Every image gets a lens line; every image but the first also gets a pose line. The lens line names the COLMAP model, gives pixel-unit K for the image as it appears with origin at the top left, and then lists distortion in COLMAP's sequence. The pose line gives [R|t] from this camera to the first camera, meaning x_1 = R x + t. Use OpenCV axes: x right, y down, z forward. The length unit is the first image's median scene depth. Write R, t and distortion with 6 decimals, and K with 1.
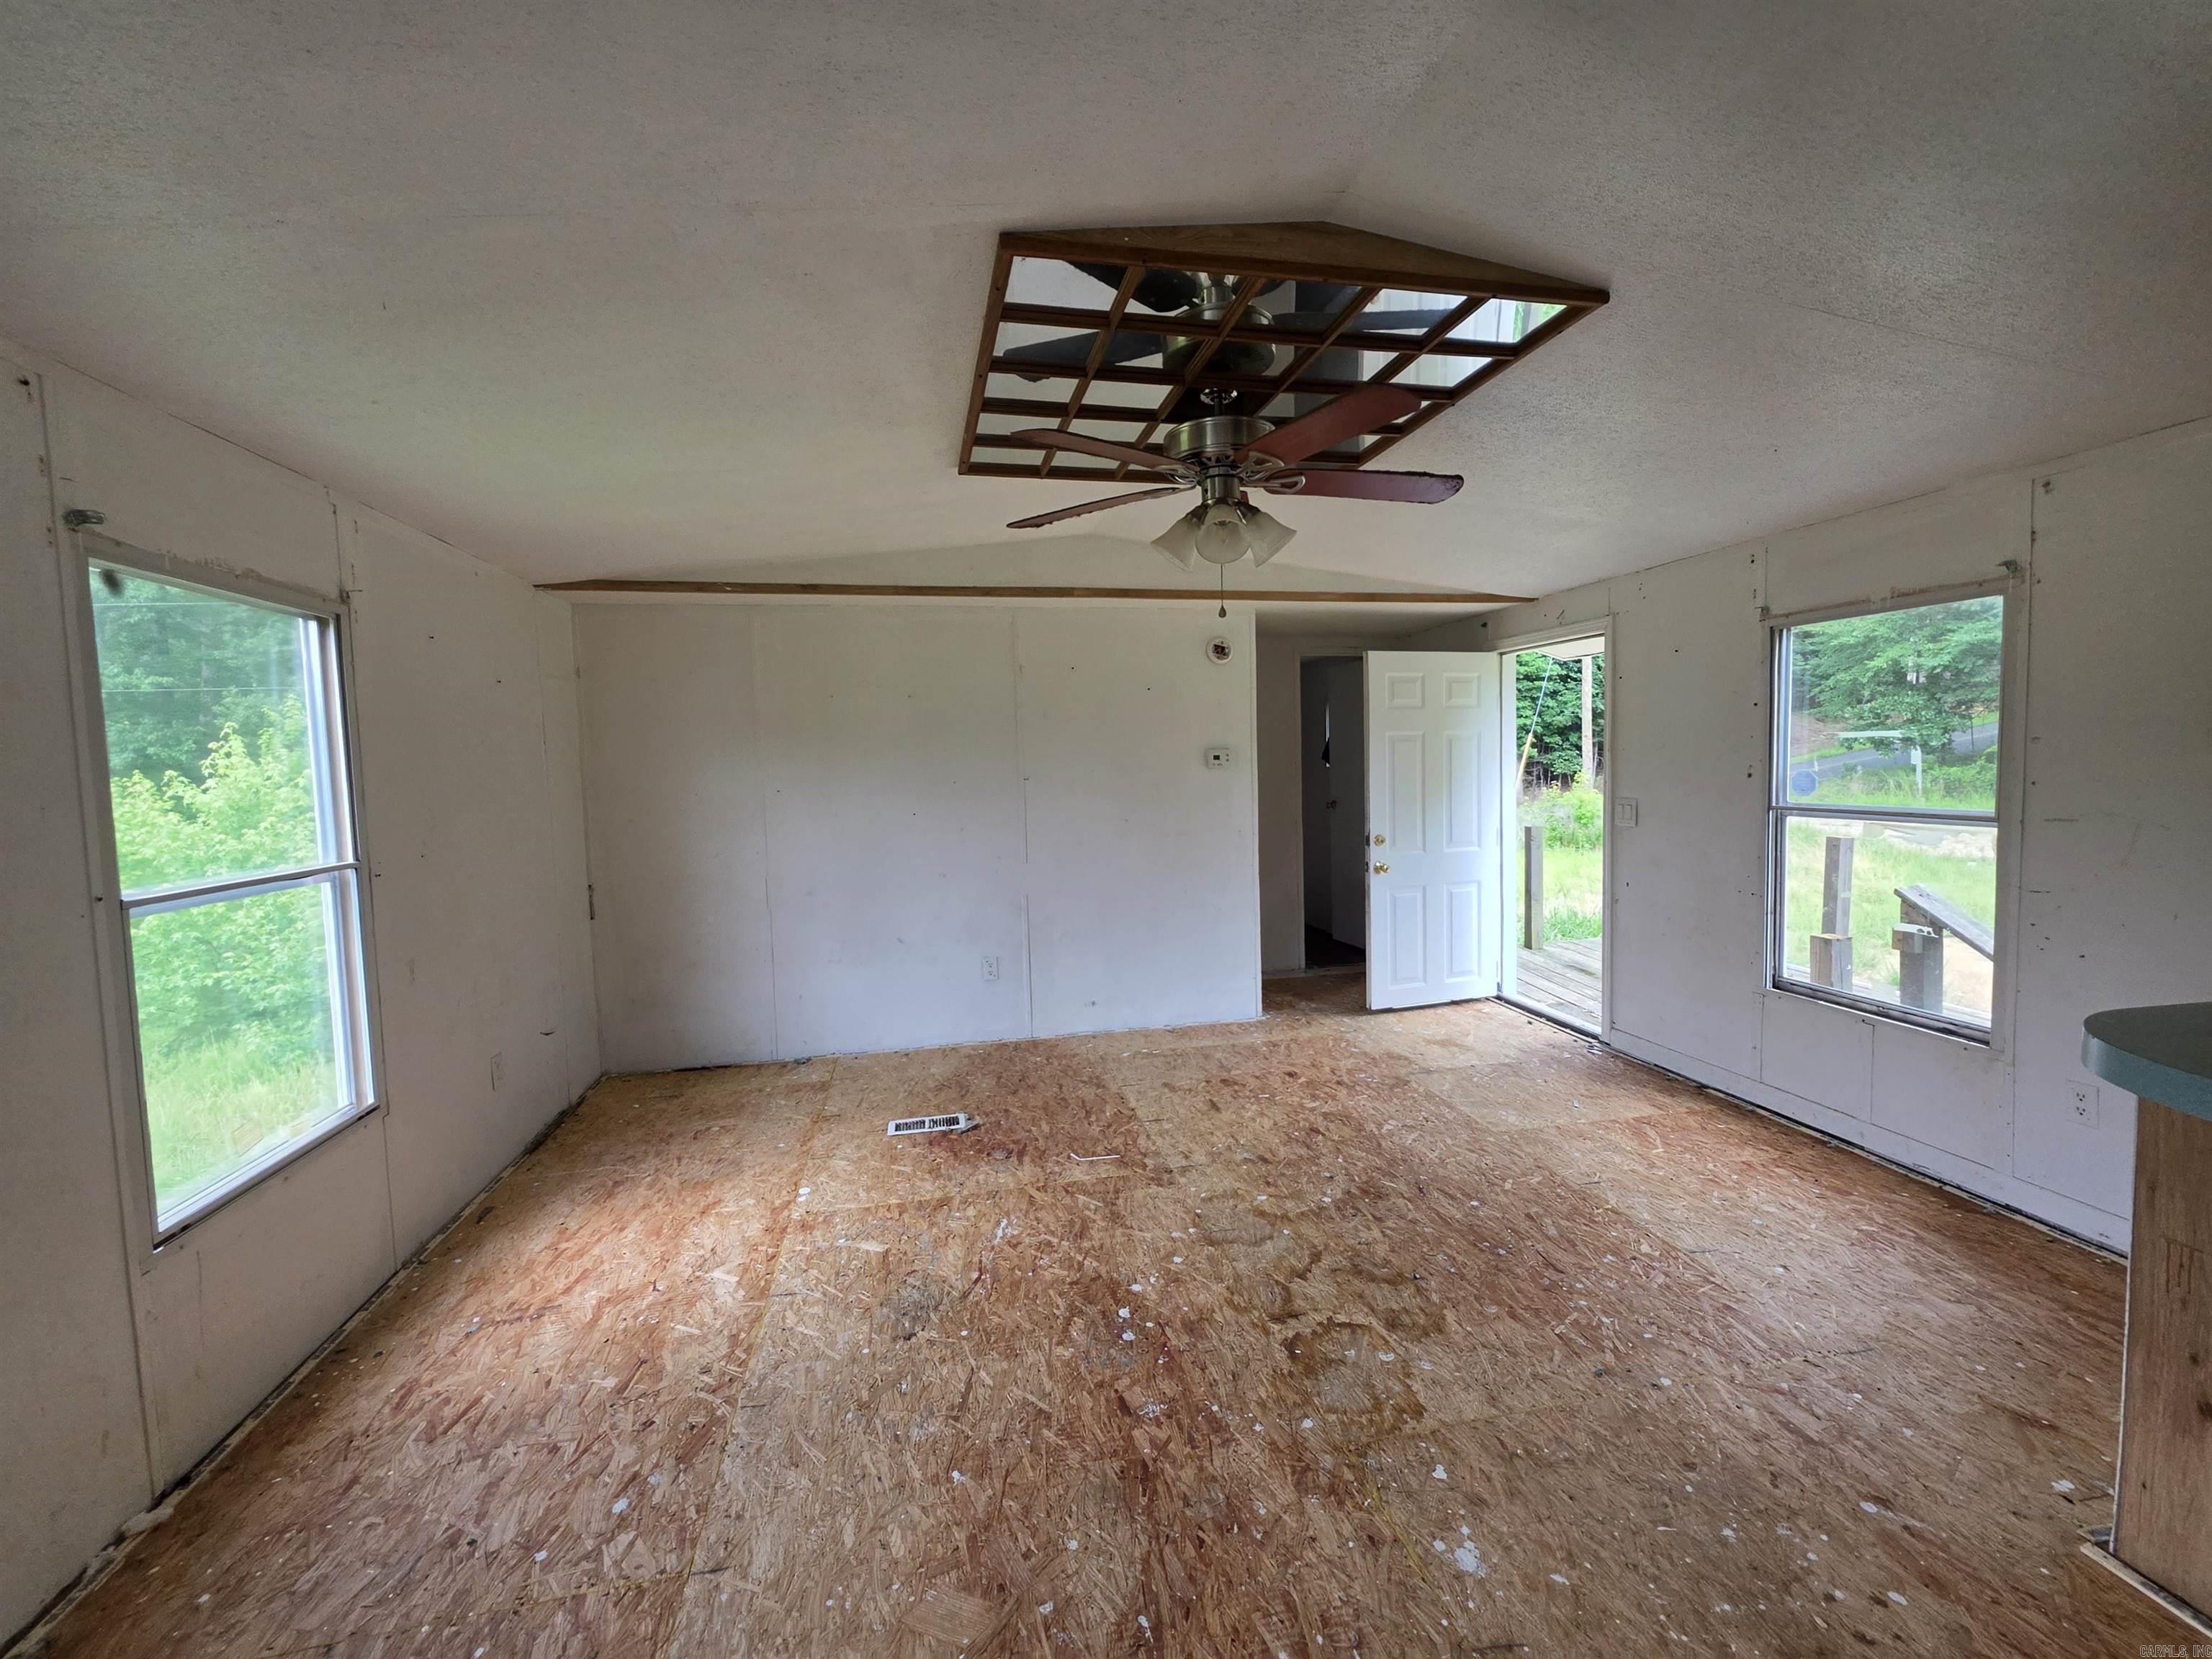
lens RADIAL K [[886.3, 0, 1099.7], [0, 886.3, 820.2], [0, 0, 1]] dist [-0.005992, 0.002171]
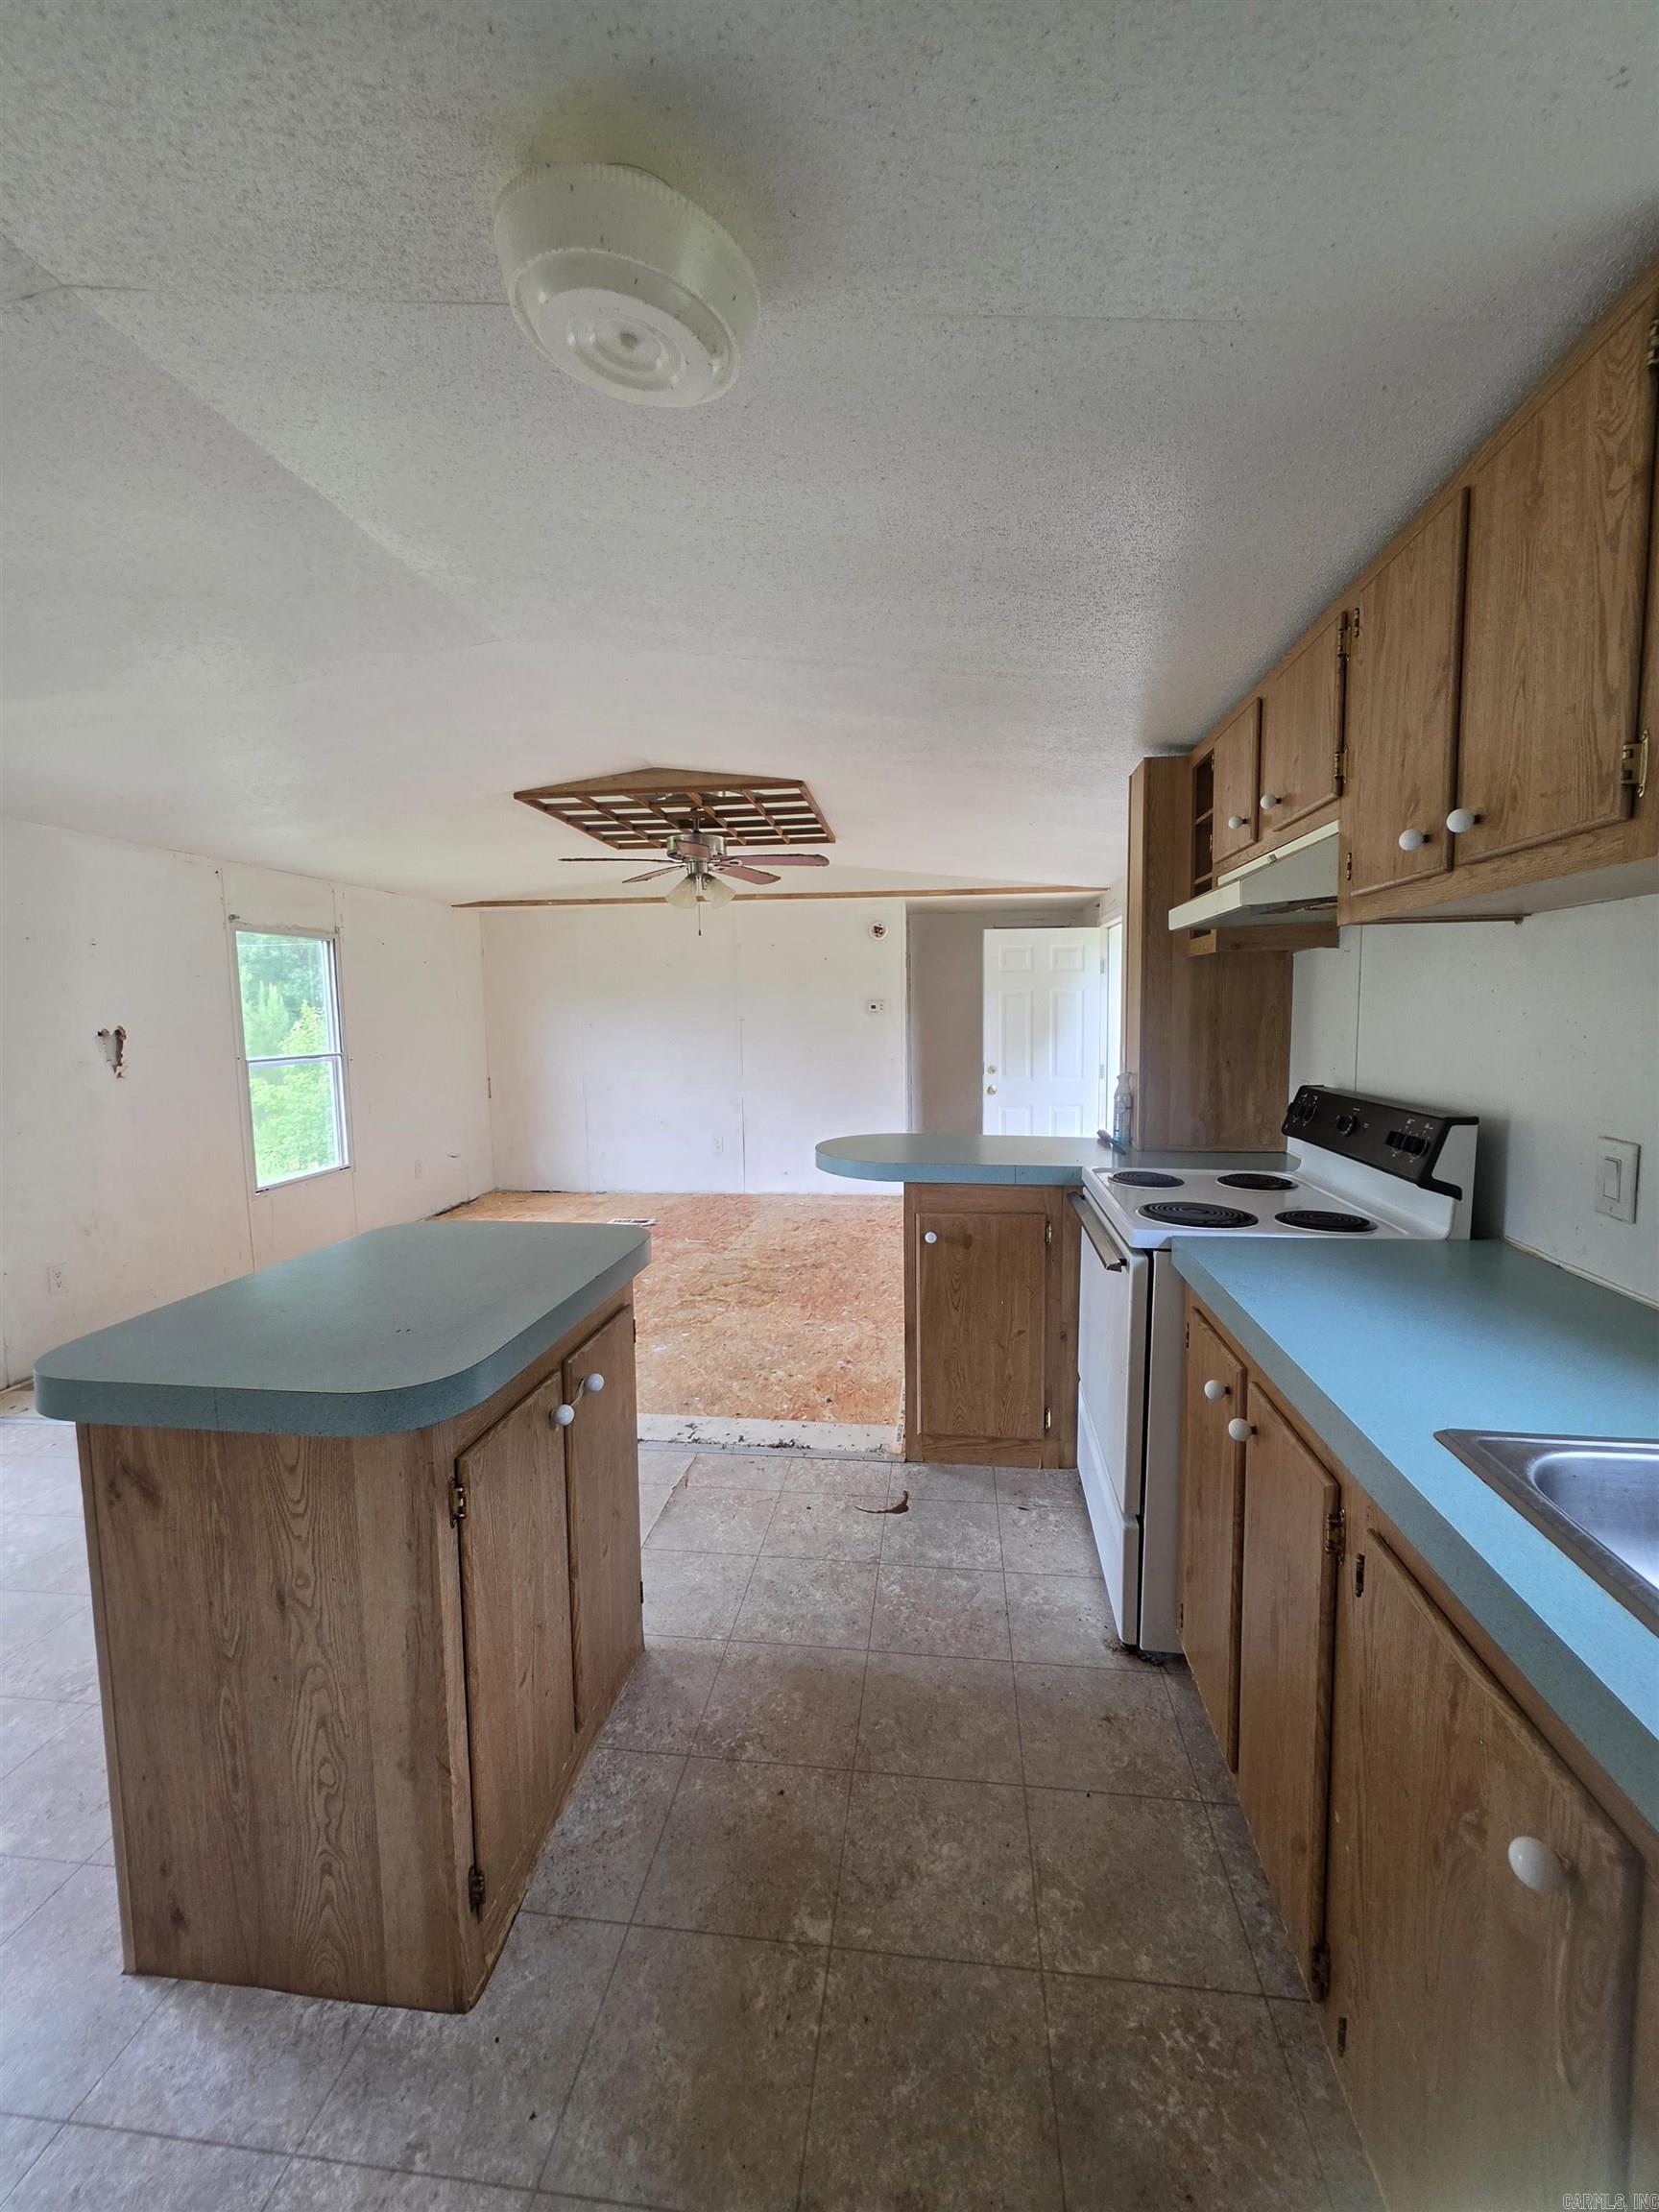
lens RADIAL K [[886.3, 0, 845.0], [0, 886.3, 1100.4], [0, 0, 1]] dist [-0.005992, 0.002171]
pose [[0.951271, 0.045296, -0.305011, 0.893431], [-0.031499, 0.998252, 0.050009, 0.014458], [0.306743, -0.037964, 0.951035, -0.616560]]
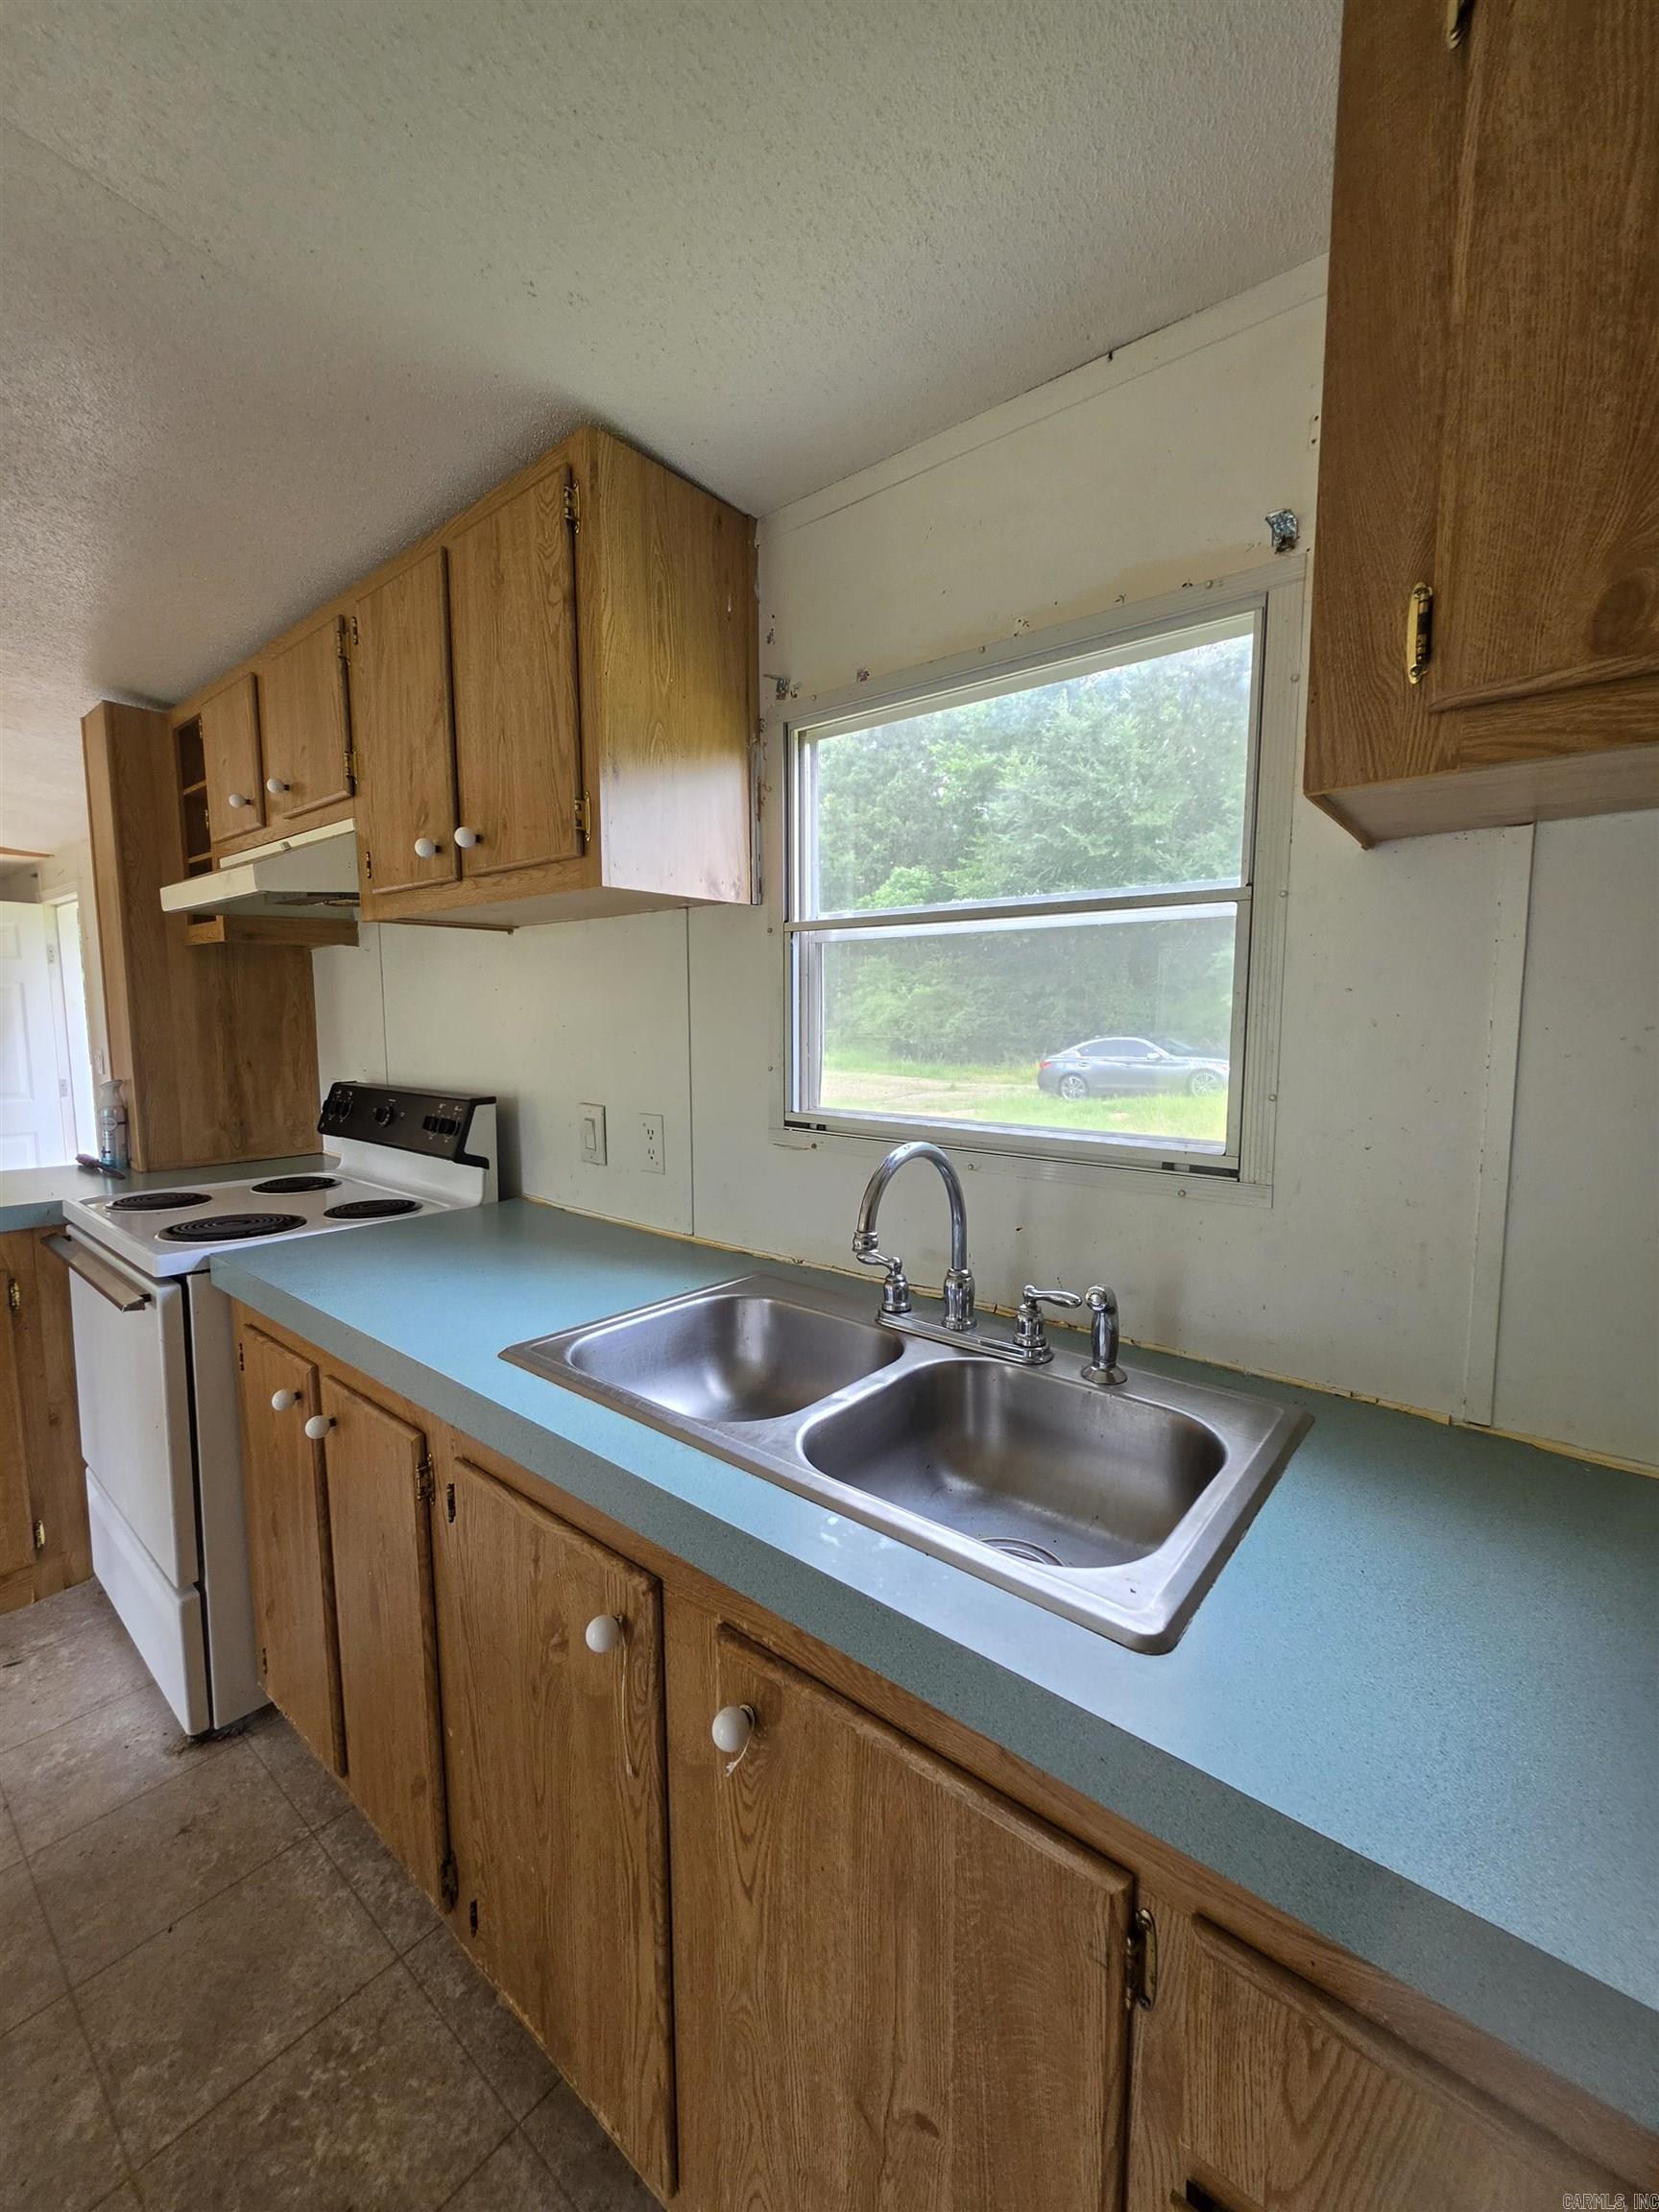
lens RADIAL K [[886.3, 0, 834.8], [0, 886.3, 1095.9], [0, 0, 1]] dist [-0.005992, 0.002171]
pose [[0.772094, -0.032198, 0.634692, 0.880256], [0.014686, 0.999353, 0.032832, 0.023093], [-0.635338, -0.016028, 0.772068, -0.630840]]
